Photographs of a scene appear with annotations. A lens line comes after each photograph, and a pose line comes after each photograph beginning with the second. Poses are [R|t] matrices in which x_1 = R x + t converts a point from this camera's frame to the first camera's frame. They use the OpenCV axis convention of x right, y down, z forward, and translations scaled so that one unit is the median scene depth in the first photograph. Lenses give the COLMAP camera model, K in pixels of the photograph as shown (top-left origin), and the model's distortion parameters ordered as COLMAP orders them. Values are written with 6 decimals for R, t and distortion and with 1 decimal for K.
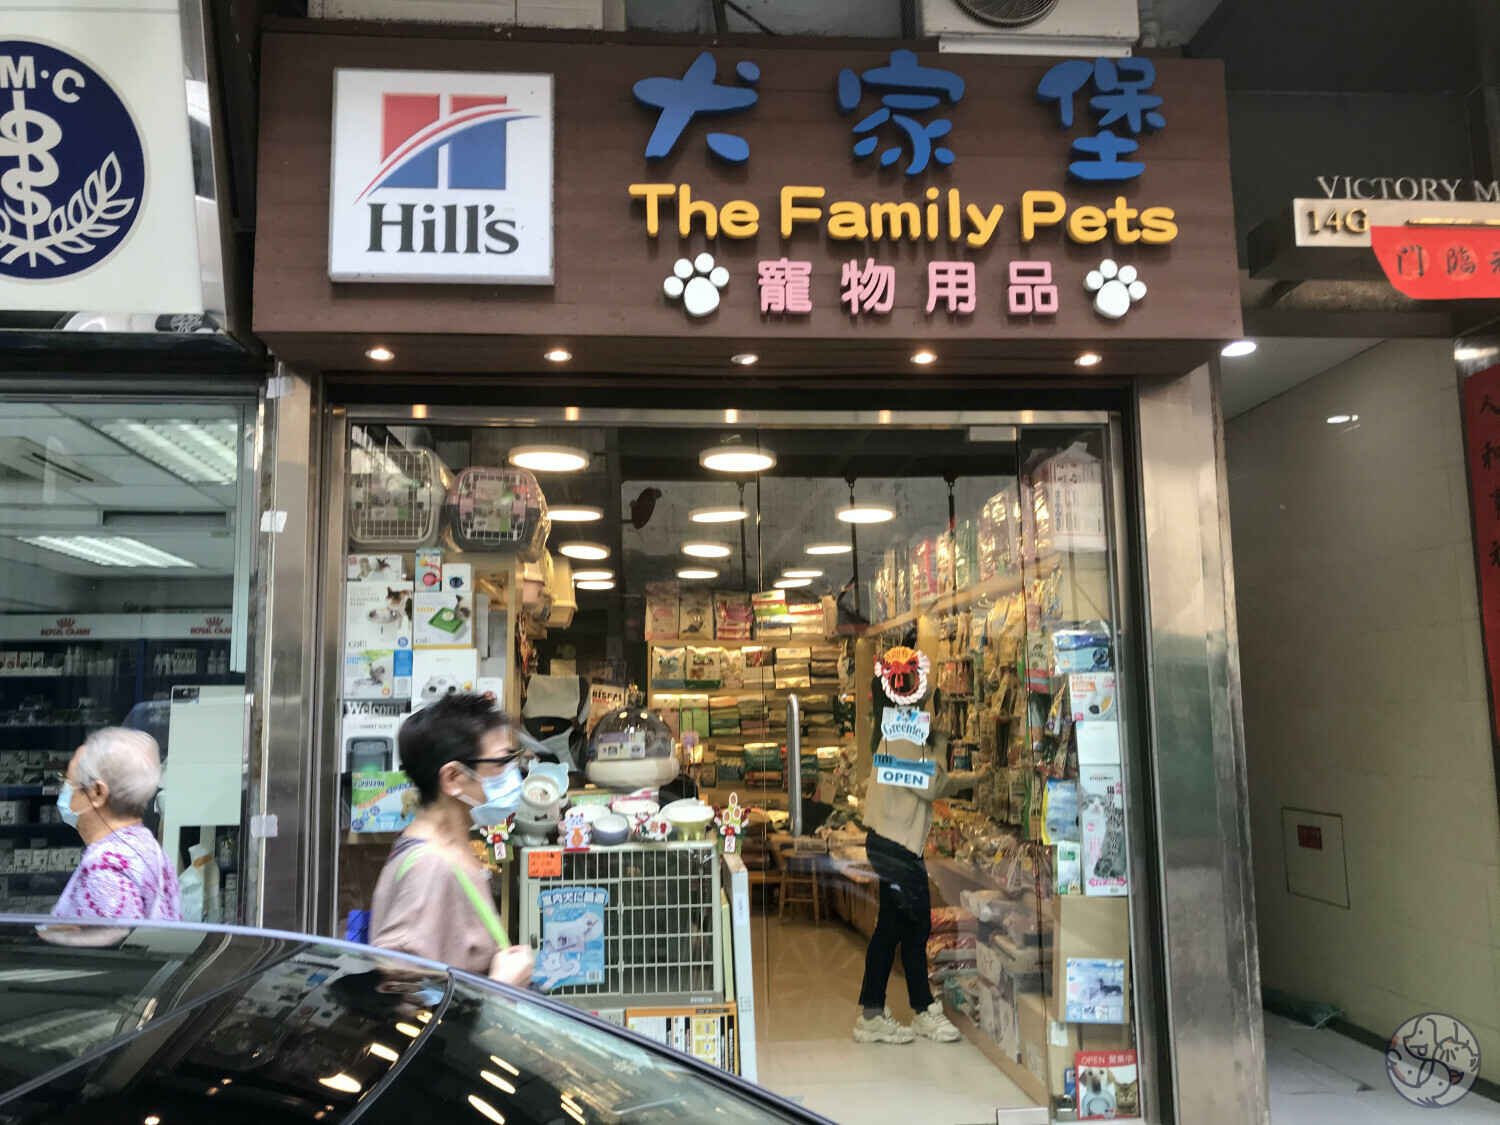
lens RADIAL K [[1242.4, 0, 750.0], [0, 1242.4, 562.5], [0, 0, 1]] dist [0.088921, -0.314003]
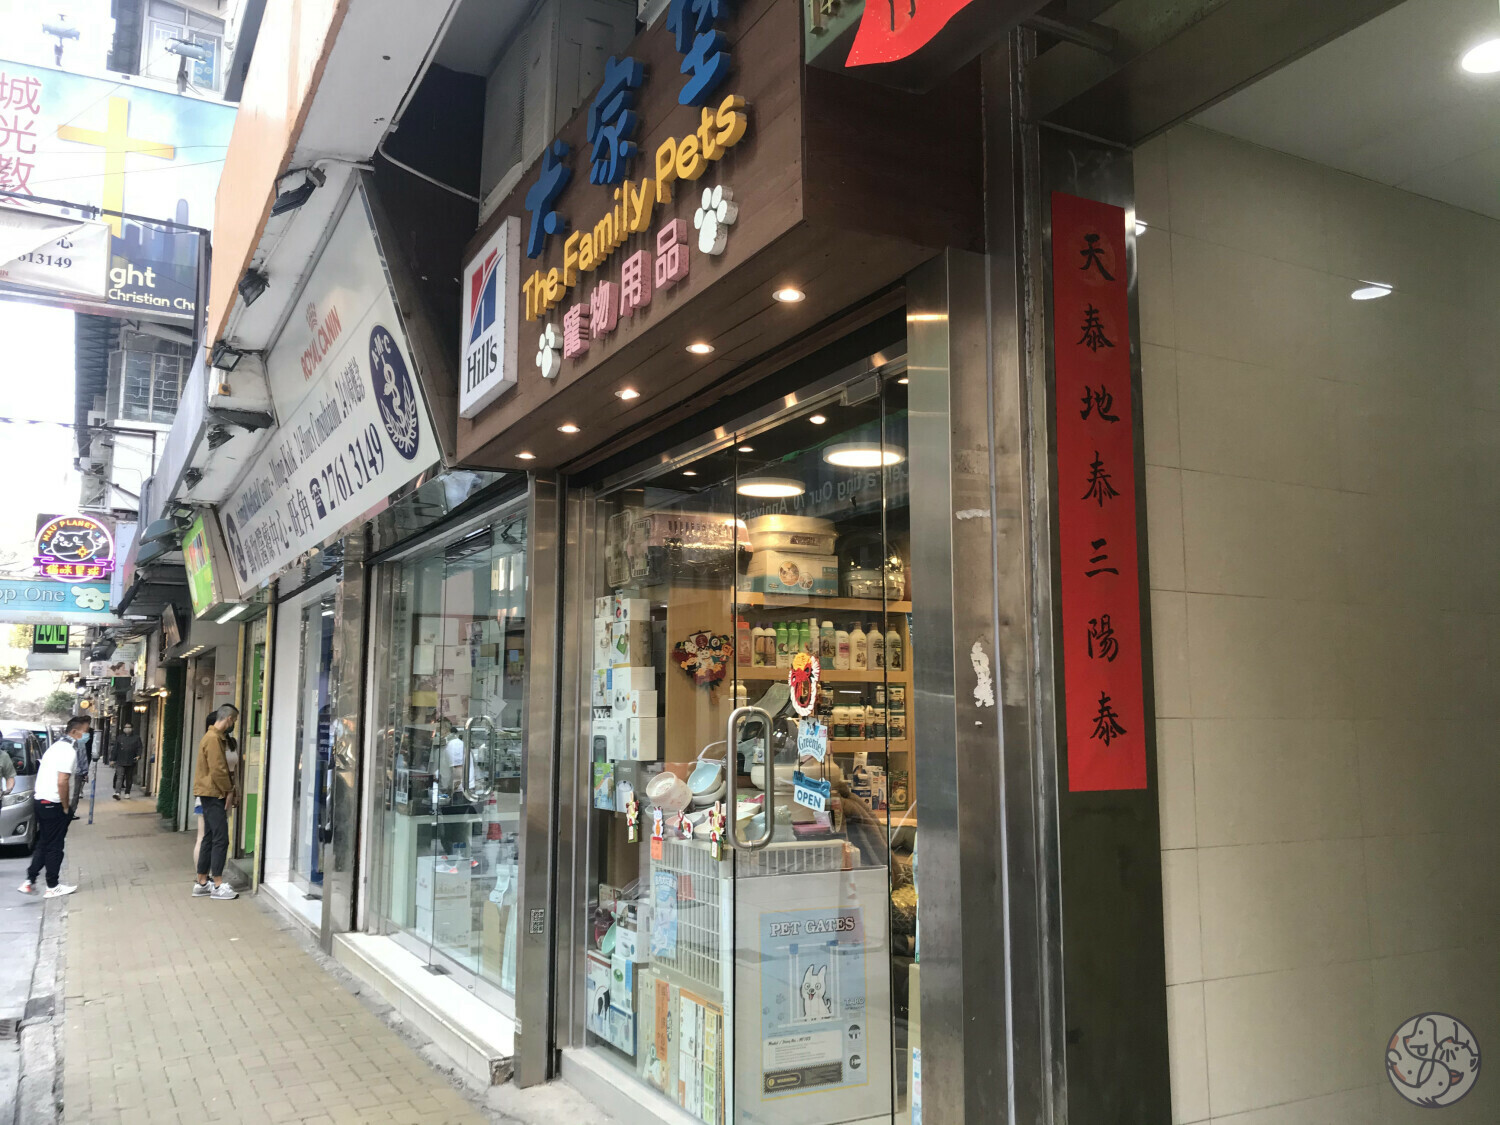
lens RADIAL K [[1242.4, 0, 750.0], [0, 1242.4, 562.5], [0, 0, 1]] dist [0.088921, -0.314003]
pose [[0.391130, -0.100285, -0.914855, 0.946579], [0.106526, 0.992297, -0.063230, 0.056621], [0.914150, -0.072725, 0.398800, 0.616948]]
